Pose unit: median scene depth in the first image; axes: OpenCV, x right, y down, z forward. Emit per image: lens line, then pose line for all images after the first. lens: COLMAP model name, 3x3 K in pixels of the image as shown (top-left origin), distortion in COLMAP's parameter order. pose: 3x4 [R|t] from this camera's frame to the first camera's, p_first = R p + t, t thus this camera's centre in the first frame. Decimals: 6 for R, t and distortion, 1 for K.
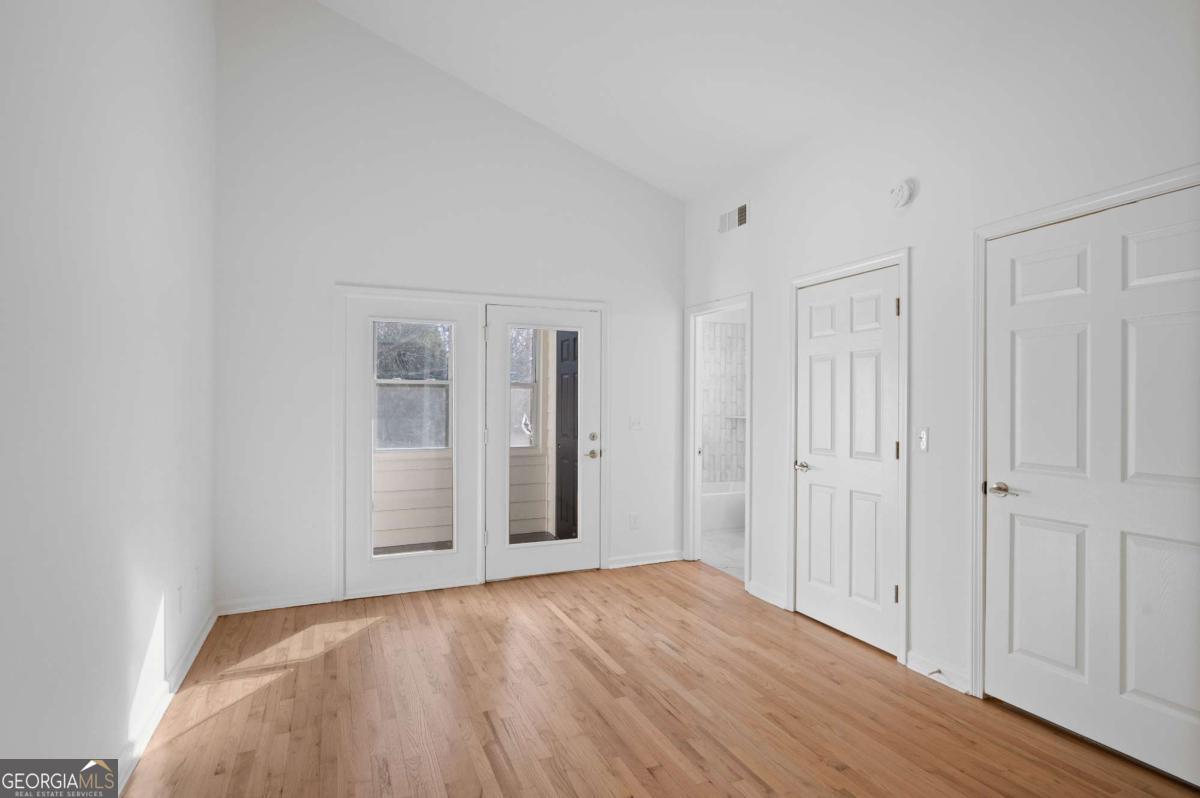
lens RADIAL K [[607.2, 0, 603.9], [0, 607.2, 397.5], [0, 0, 1]] dist [0.001302, 0.000074]
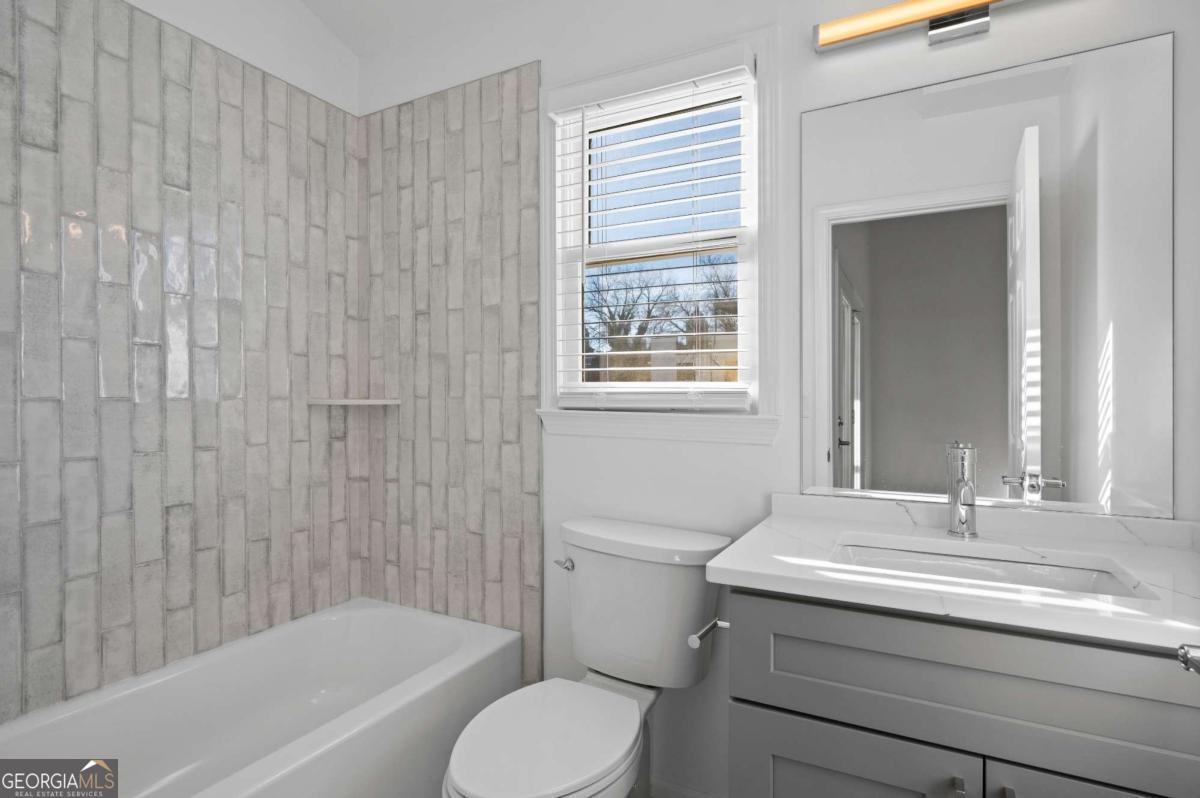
lens RADIAL K [[607.2, 0, 600.3], [0, 607.2, 400.9], [0, 0, 1]] dist [0.001302, 0.000074]
pose [[0.788122, -0.011097, 0.615419, 0.128699], [0.002631, 0.999889, 0.014659, 0.027224], [-0.615513, -0.009934, 0.788064, 0.672238]]
